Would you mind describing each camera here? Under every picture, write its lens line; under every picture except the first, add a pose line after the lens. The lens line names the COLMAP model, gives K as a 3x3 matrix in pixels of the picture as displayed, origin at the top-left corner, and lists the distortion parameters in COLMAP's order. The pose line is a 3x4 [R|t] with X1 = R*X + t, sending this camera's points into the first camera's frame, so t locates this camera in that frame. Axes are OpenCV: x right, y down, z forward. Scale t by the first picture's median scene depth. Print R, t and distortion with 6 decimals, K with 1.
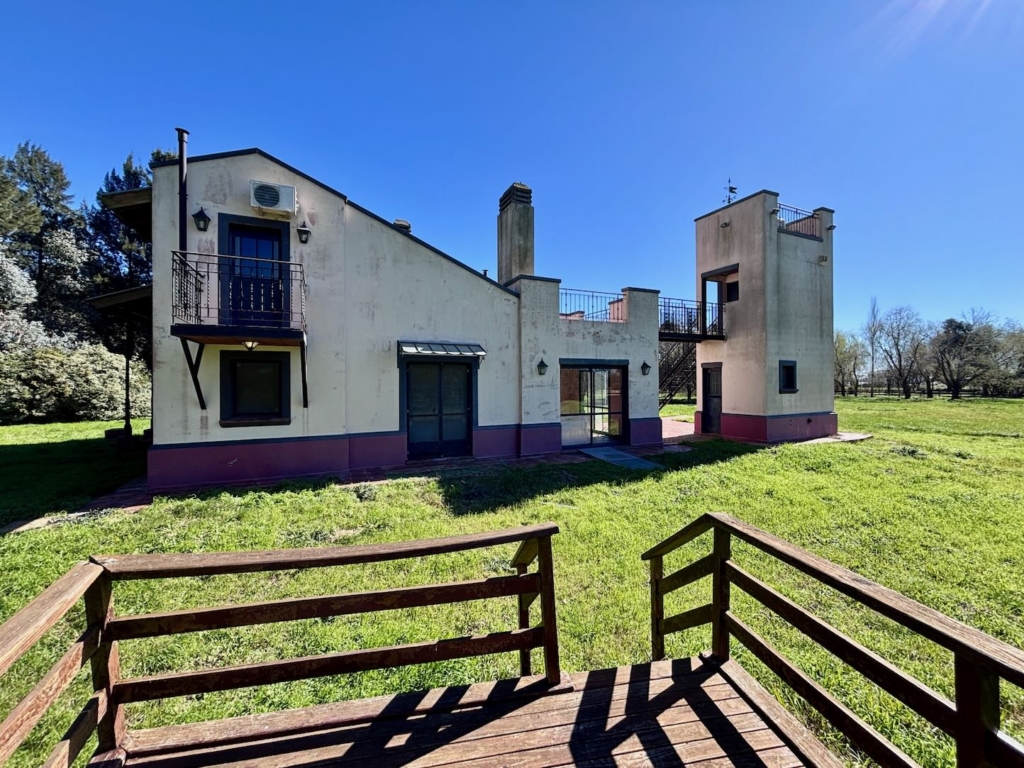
lens RADIAL K [[409.7, 0, 511.6], [0, 409.7, 386.0], [0, 0, 1]] dist [0.000665, 0.000156]
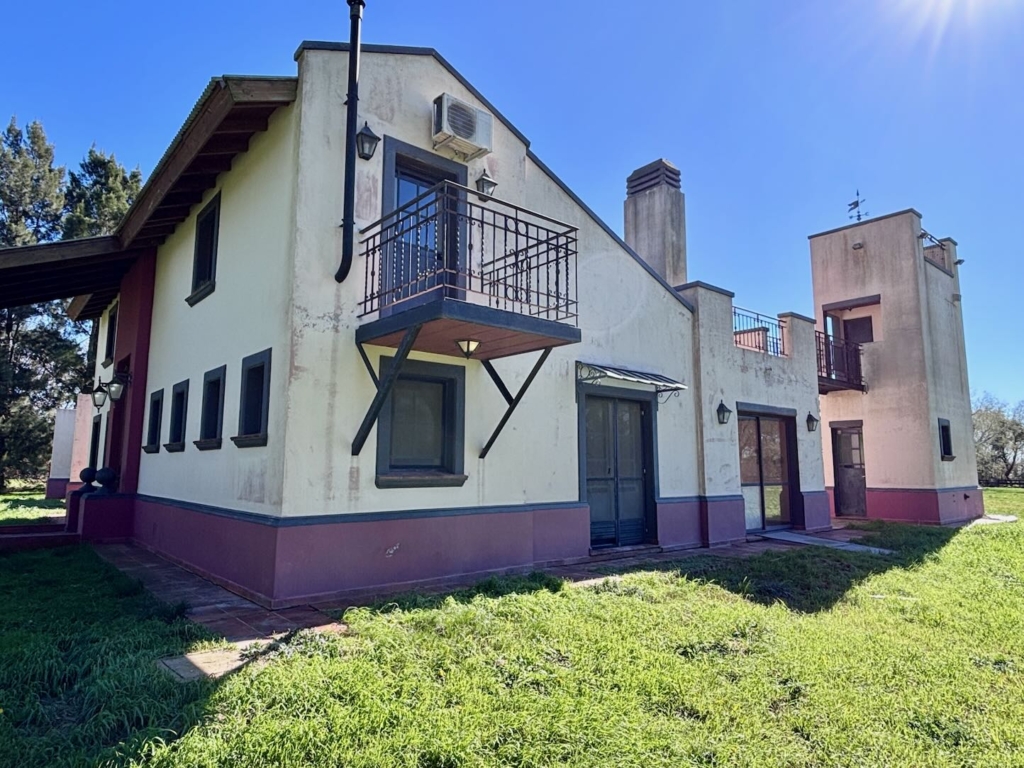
lens RADIAL K [[614.8, 0, 511.3], [0, 614.8, 384.4], [0, 0, 1]] dist [0.002969, -0.002120]
pose [[0.967698, 0.043029, 0.248412, -0.508001], [-0.008407, 0.990287, -0.138784, 0.051518], [-0.251971, 0.132213, 0.958661, 0.079827]]
